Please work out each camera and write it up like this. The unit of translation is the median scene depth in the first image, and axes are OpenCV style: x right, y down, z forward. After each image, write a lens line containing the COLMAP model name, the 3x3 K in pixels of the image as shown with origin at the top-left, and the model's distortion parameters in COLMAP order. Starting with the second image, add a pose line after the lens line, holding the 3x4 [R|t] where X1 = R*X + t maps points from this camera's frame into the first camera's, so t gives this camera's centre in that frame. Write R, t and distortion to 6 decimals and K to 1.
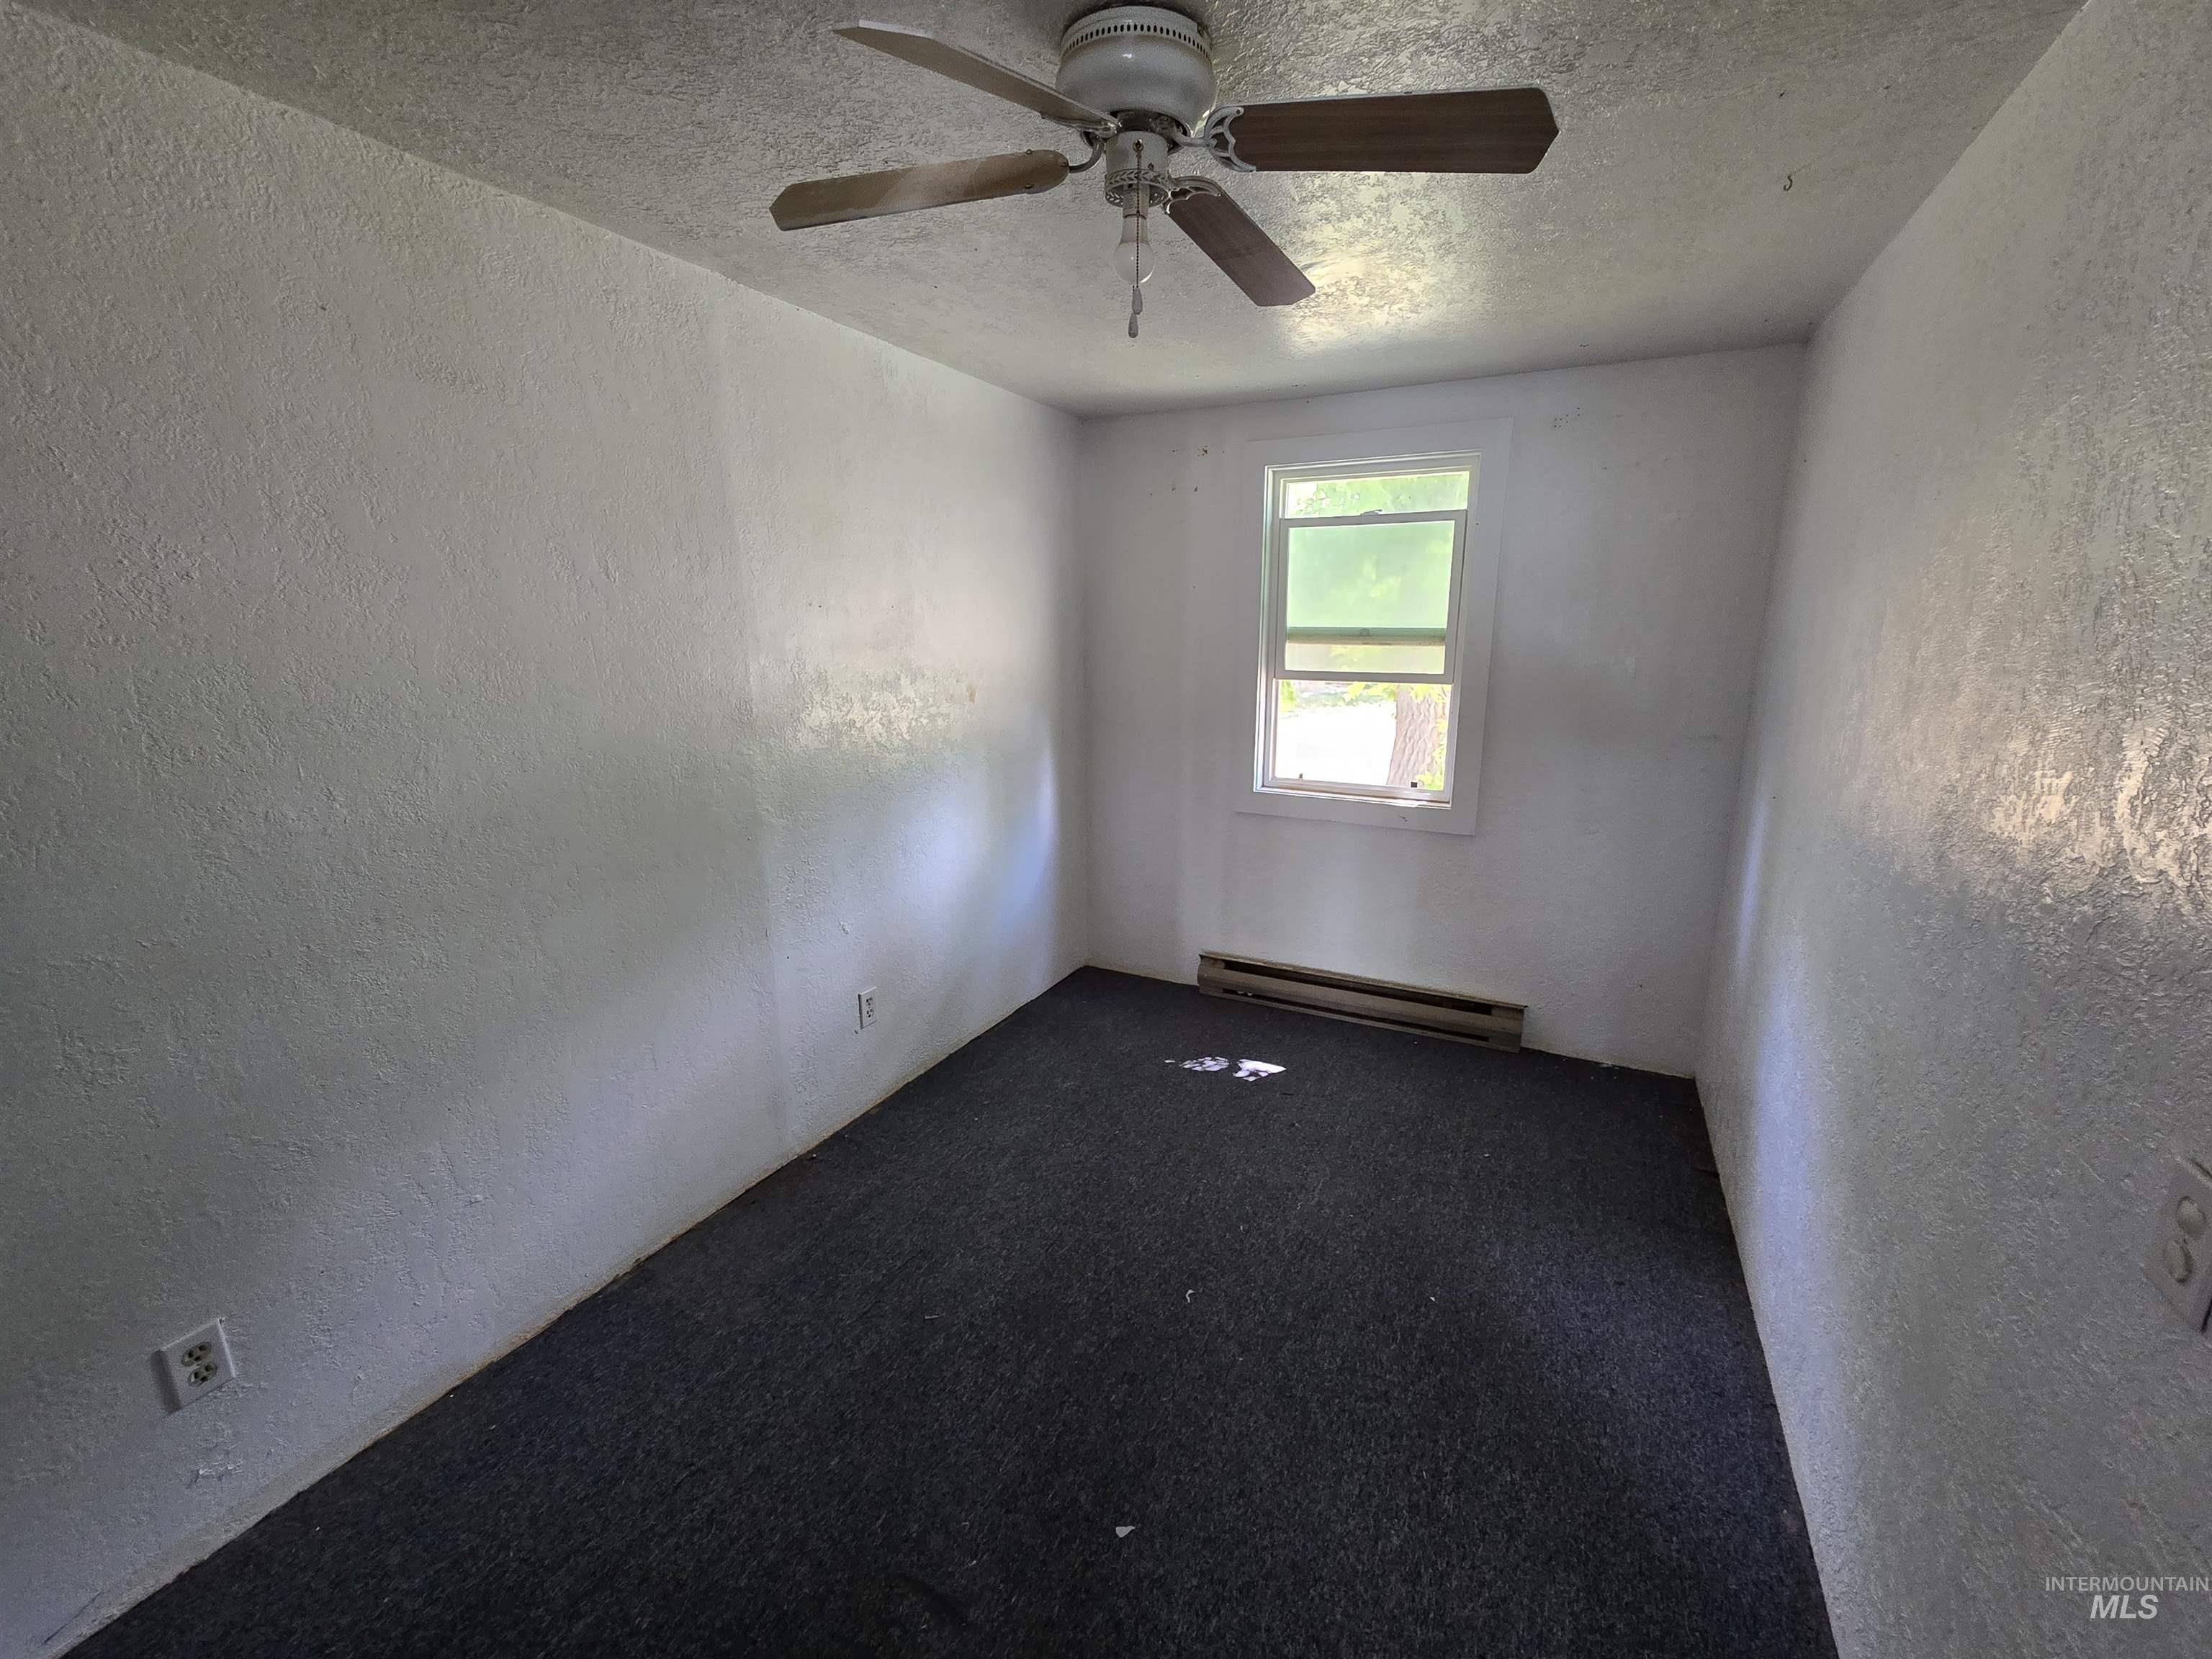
lens RADIAL K [[910.2, 0, 1119.4], [0, 910.2, 823.0], [0, 0, 1]] dist [0.000231, 0.000500]
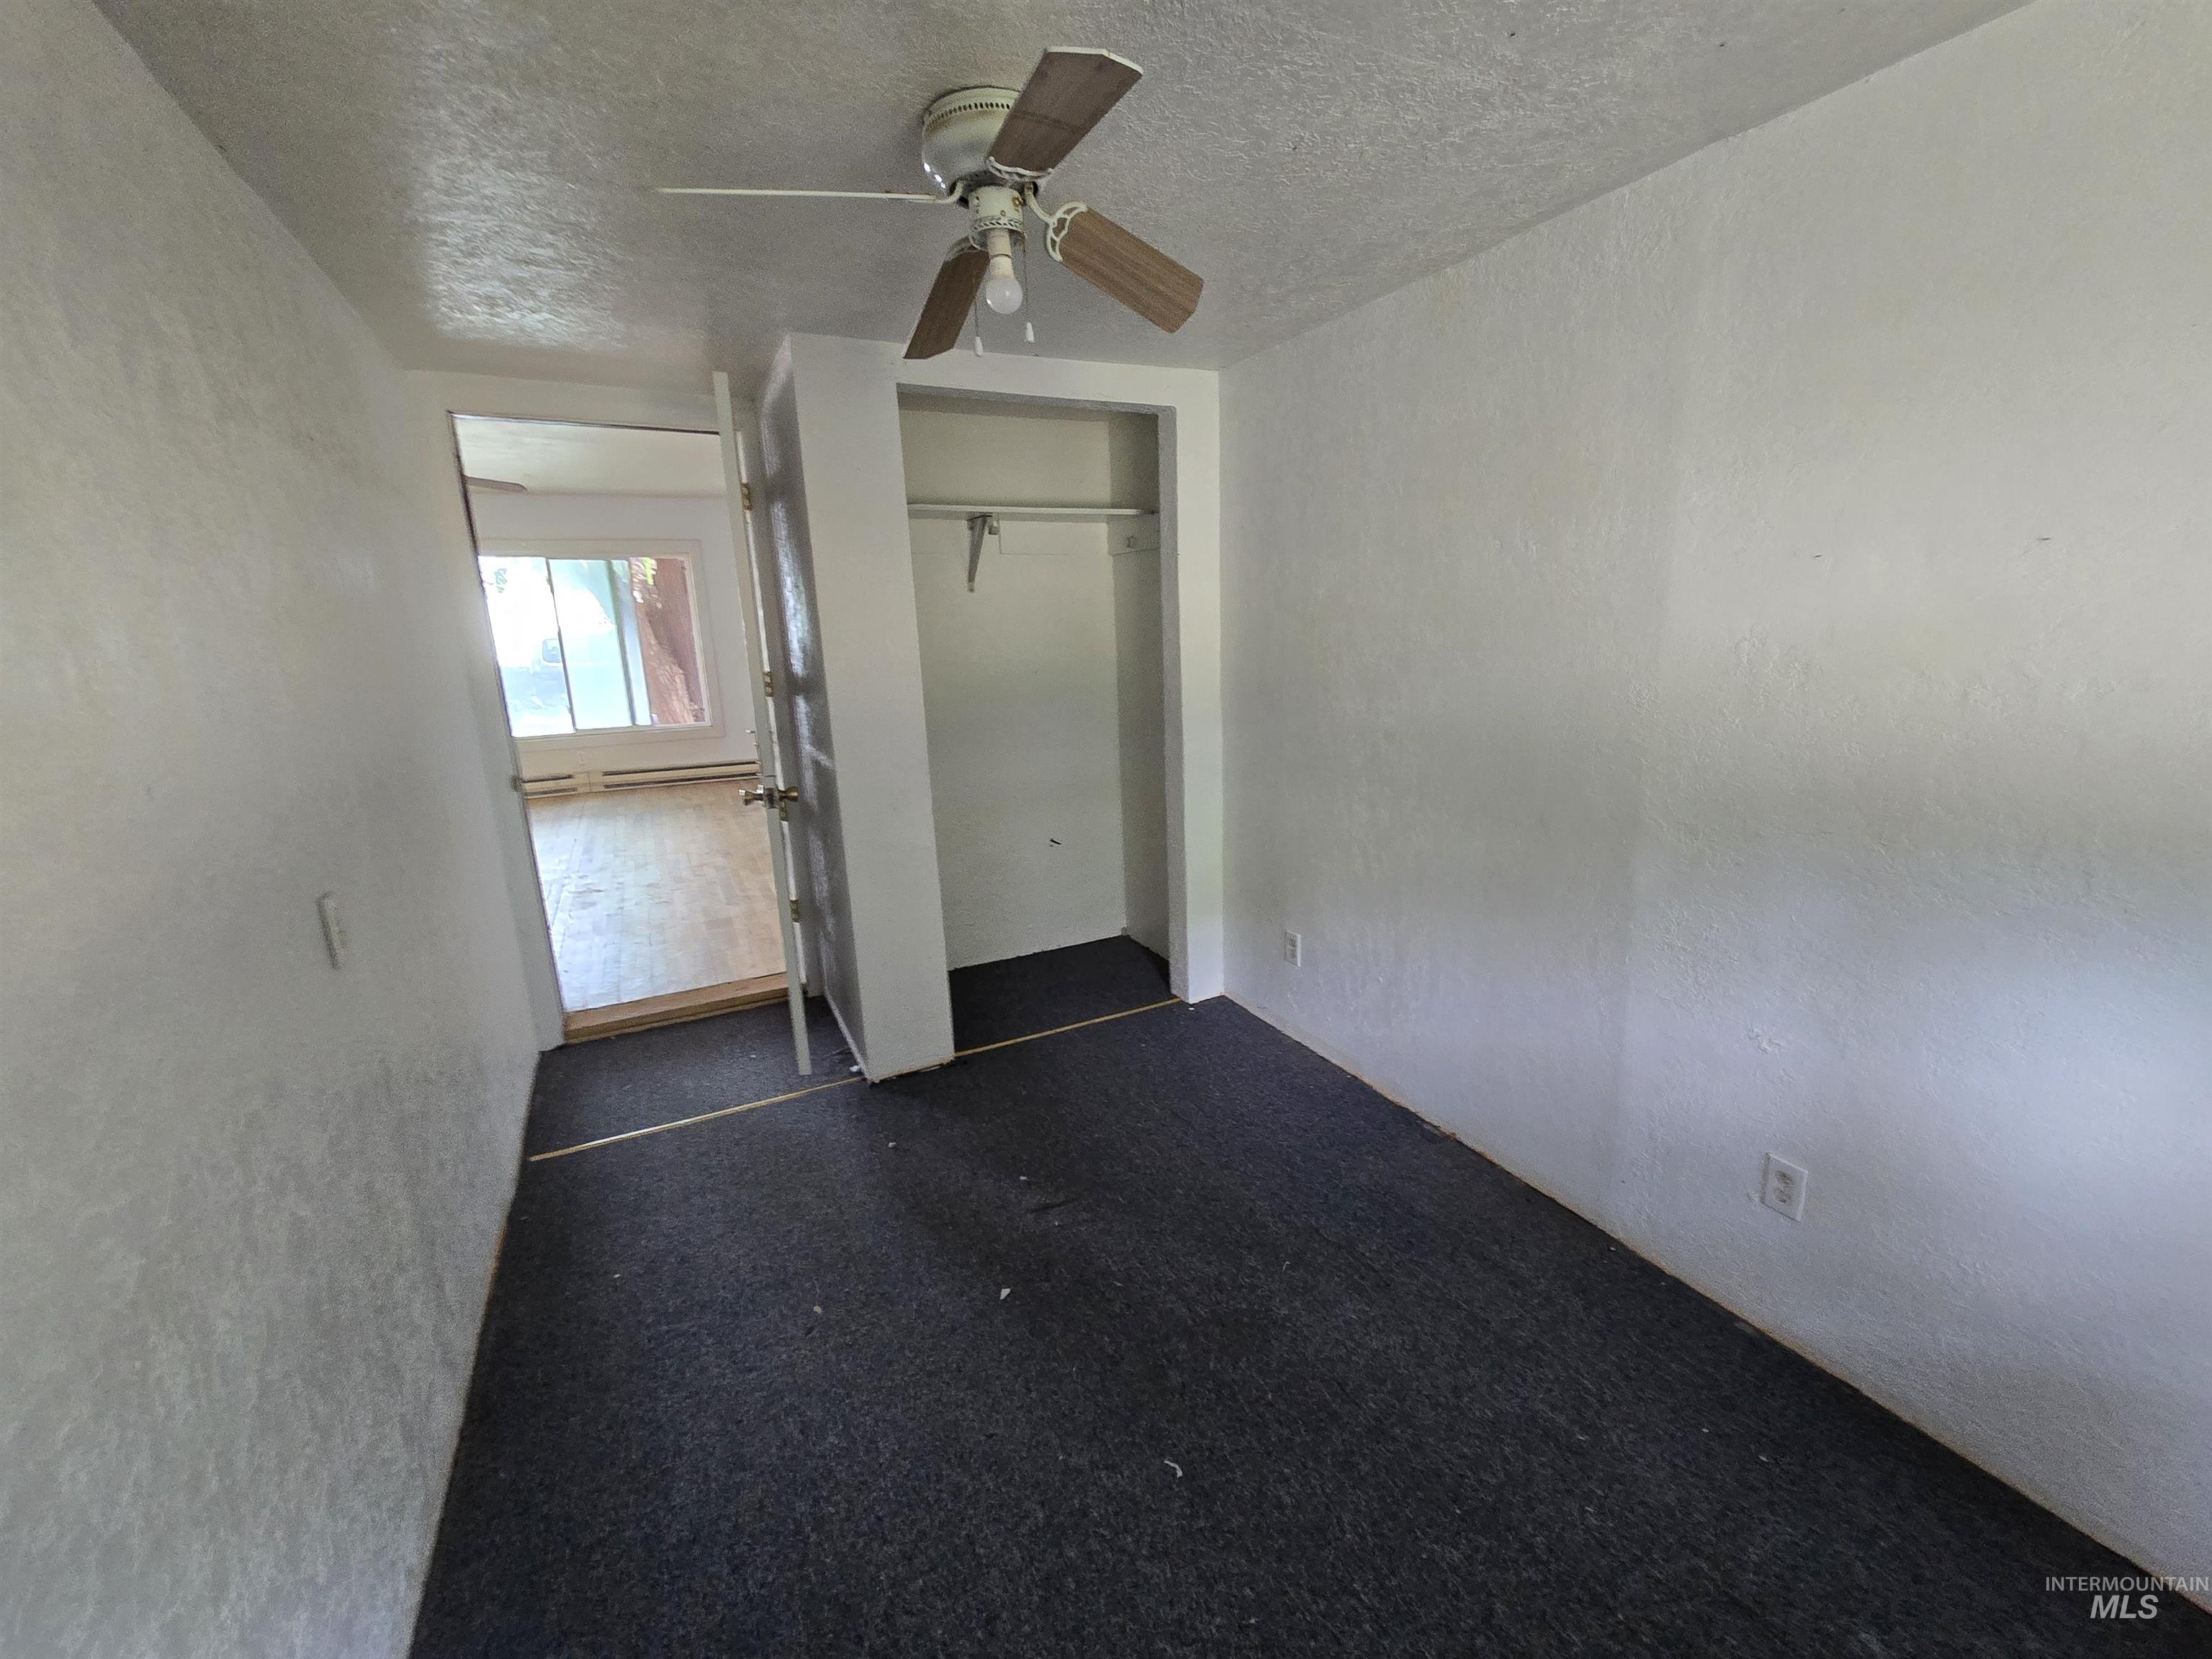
lens RADIAL K [[910.2, 0, 1119.4], [0, 910.2, 823.0], [0, 0, 1]] dist [0.000231, 0.000500]
pose [[-0.584619, 0.195217, -0.787471, 0.644819], [-0.146339, 0.929326, 0.339026, -0.260585], [0.798001, 0.313439, -0.514733, 1.265399]]
